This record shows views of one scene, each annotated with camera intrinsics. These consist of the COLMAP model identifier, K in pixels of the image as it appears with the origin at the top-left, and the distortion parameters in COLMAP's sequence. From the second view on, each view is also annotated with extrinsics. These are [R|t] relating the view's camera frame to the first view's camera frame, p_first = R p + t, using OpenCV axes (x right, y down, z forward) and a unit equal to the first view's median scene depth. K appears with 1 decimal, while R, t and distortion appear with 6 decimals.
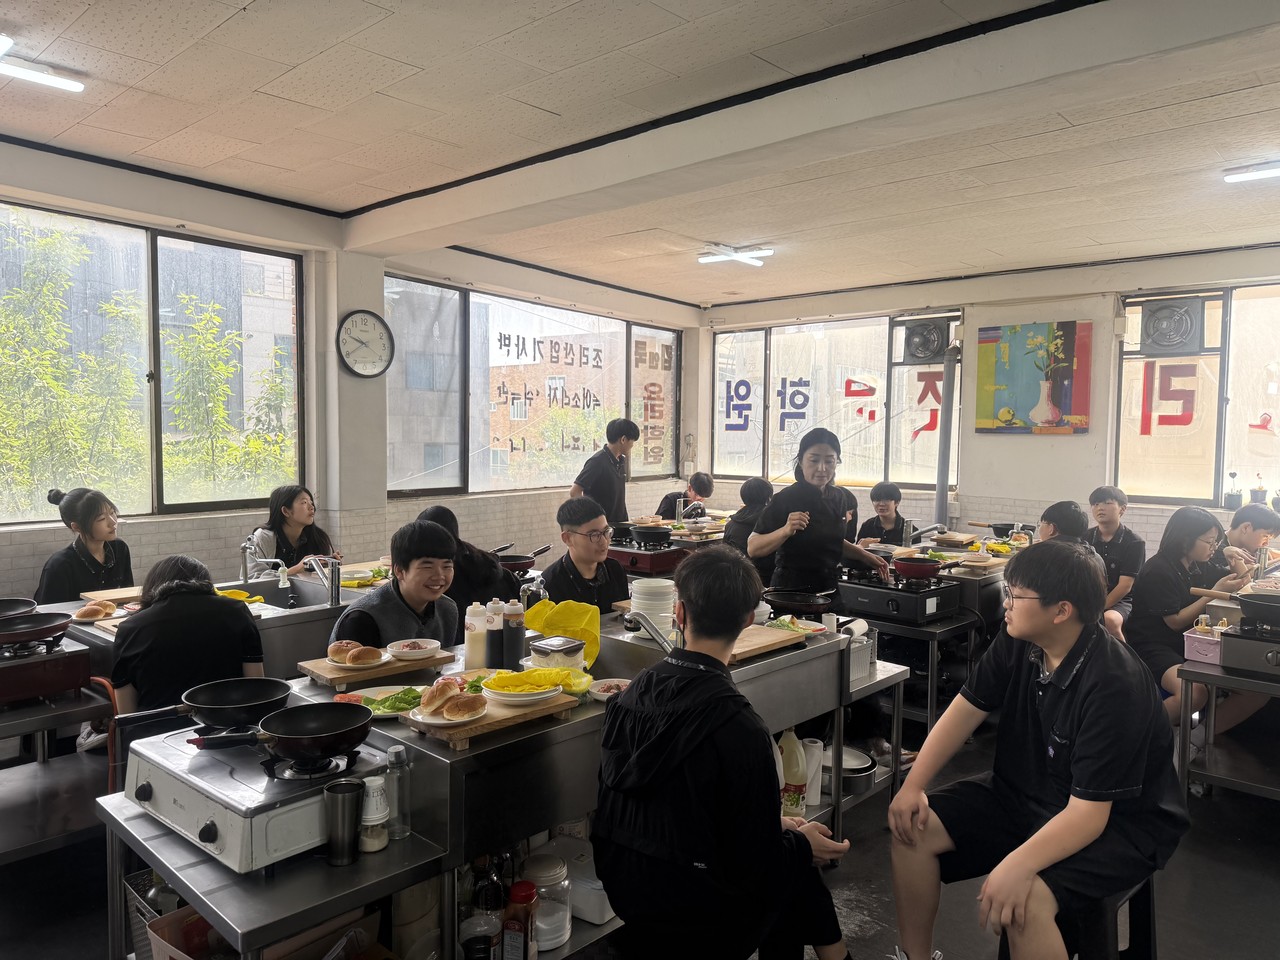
lens RADIAL K [[896.1, 0, 641.8], [0, 896.1, 481.9], [0, 0, 1]] dist [-0.006179, -0.001152]
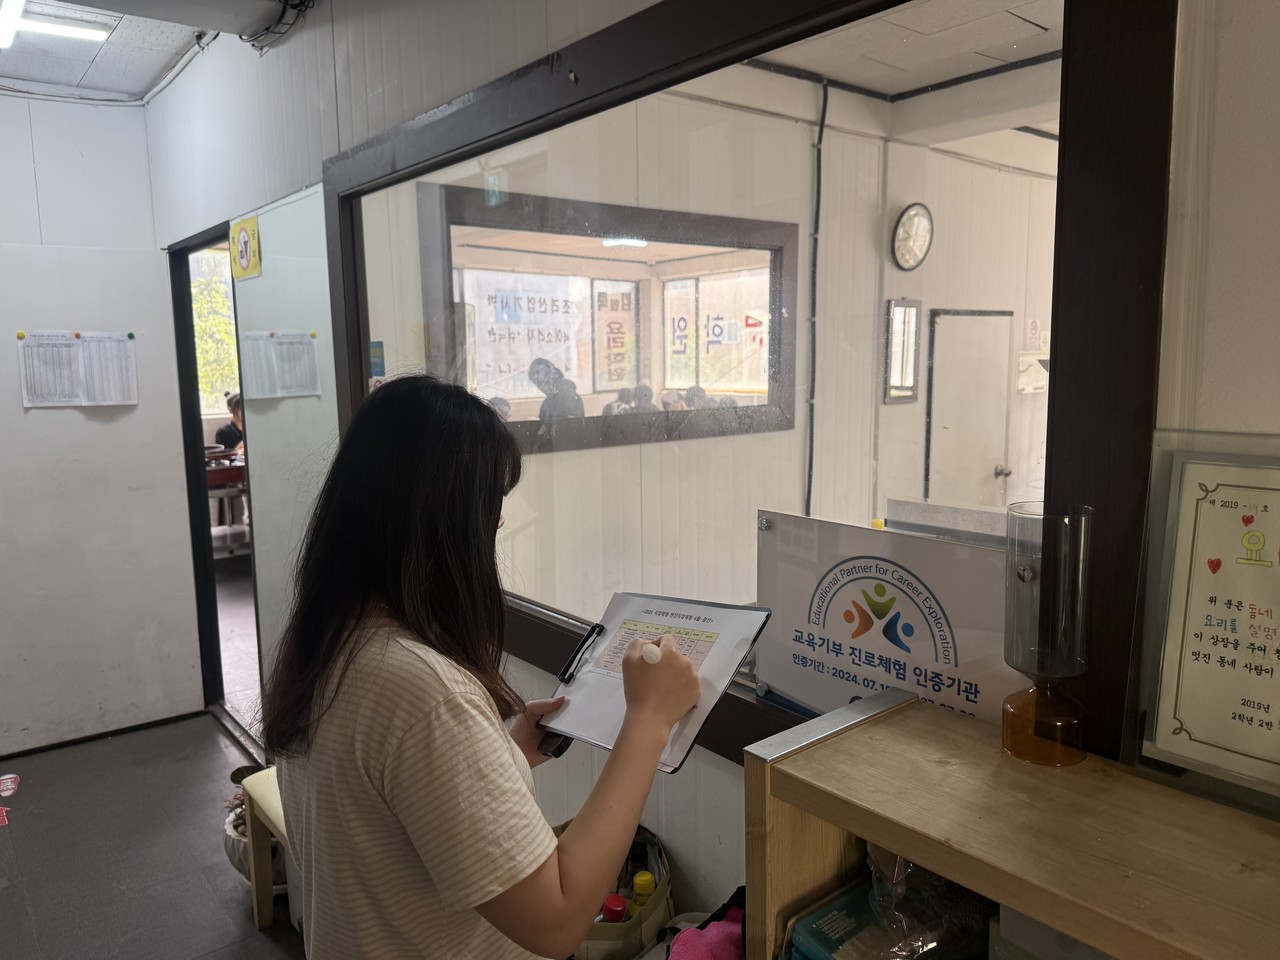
lens RADIAL K [[896.1, 0, 637.7], [0, 896.1, 480.7], [0, 0, 1]] dist [-0.006179, -0.001152]
pose [[0.989459, -0.008126, -0.144582, 0.246789], [0.020319, 0.996337, 0.083061, 0.020117], [0.143378, -0.085123, 0.986000, -0.379619]]
